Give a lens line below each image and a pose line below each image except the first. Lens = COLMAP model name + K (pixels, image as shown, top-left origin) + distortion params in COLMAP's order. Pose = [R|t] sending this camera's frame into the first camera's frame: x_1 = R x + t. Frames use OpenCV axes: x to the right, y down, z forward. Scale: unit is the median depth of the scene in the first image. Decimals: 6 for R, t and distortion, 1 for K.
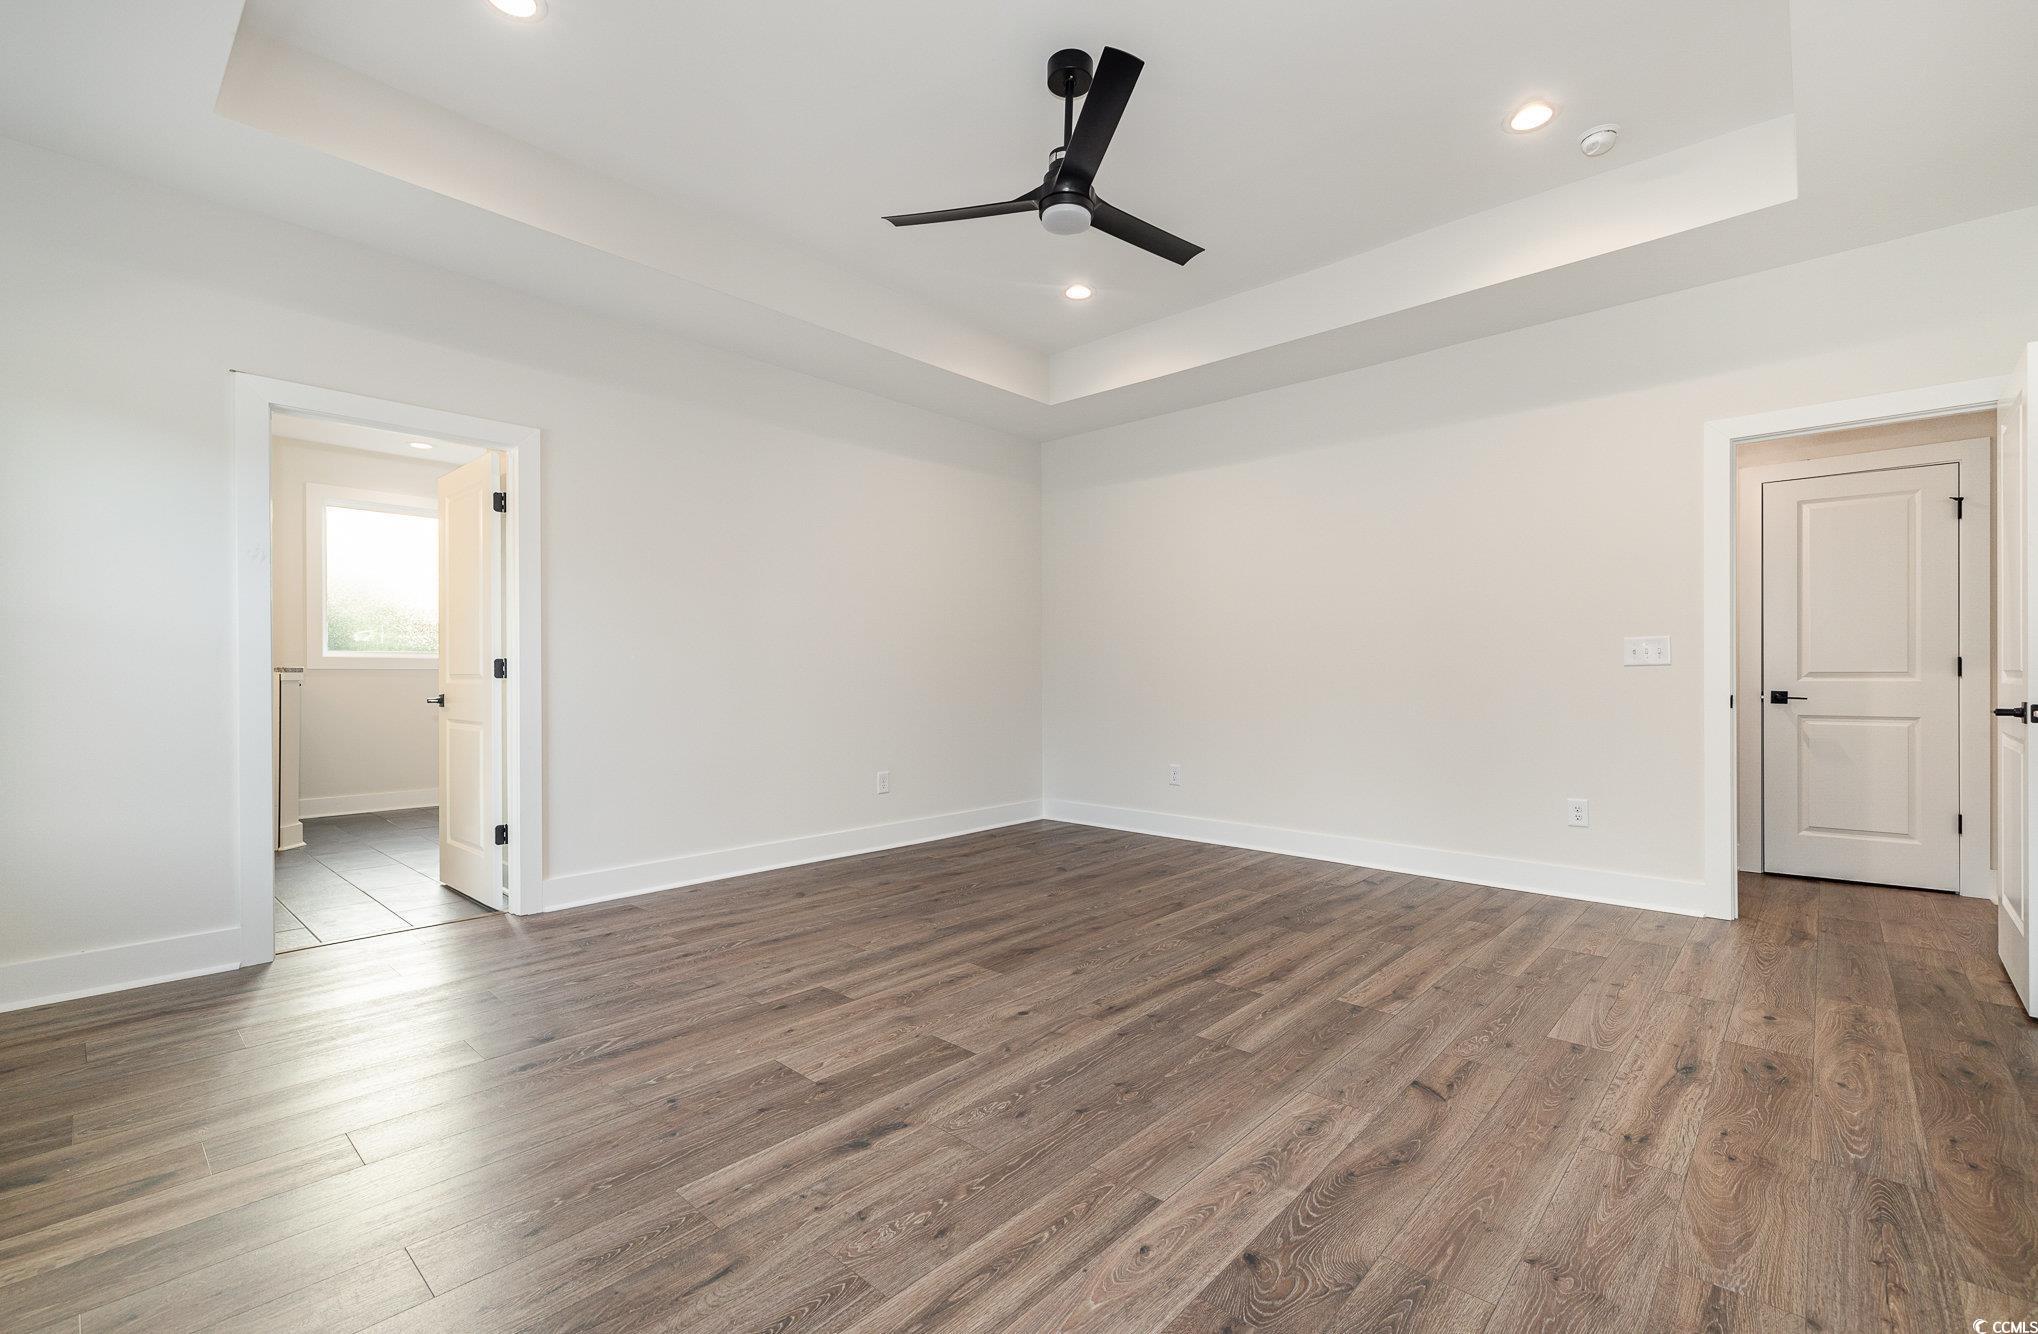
lens RADIAL K [[882.6, 0, 1037.8], [0, 882.6, 666.8], [0, 0, 1]] dist [-0.001332, -0.000287]
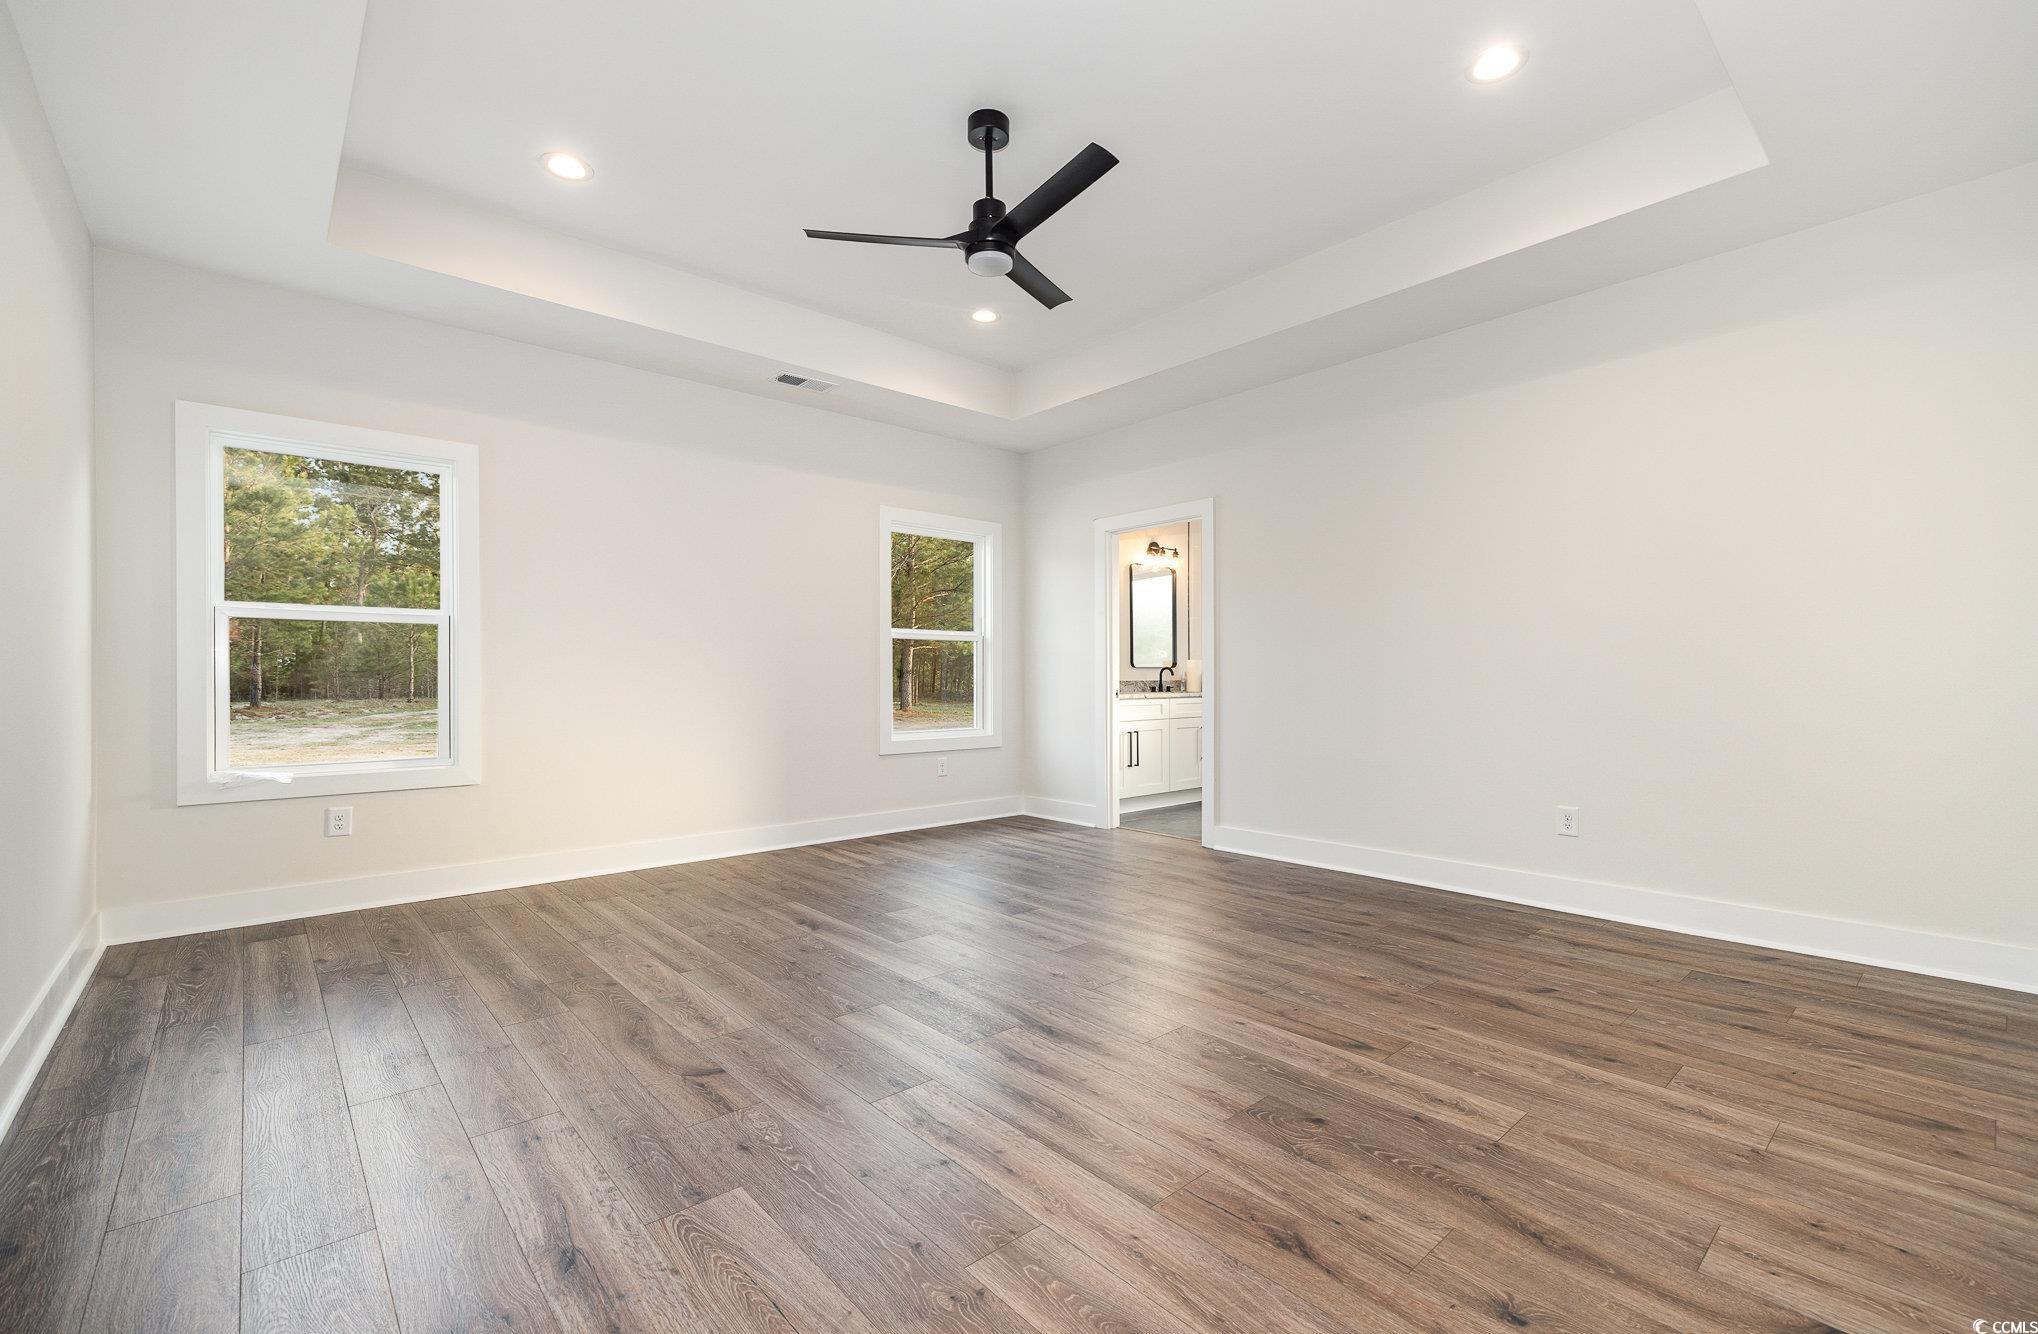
lens RADIAL K [[882.6, 0, 1034.1], [0, 882.6, 676.9], [0, 0, 1]] dist [-0.001332, -0.000287]
pose [[-0.114309, 0.005219, -0.993432, 1.512143], [0.011290, 0.999928, 0.003954, 0.004872], [0.993381, -0.010764, -0.114360, 1.587250]]
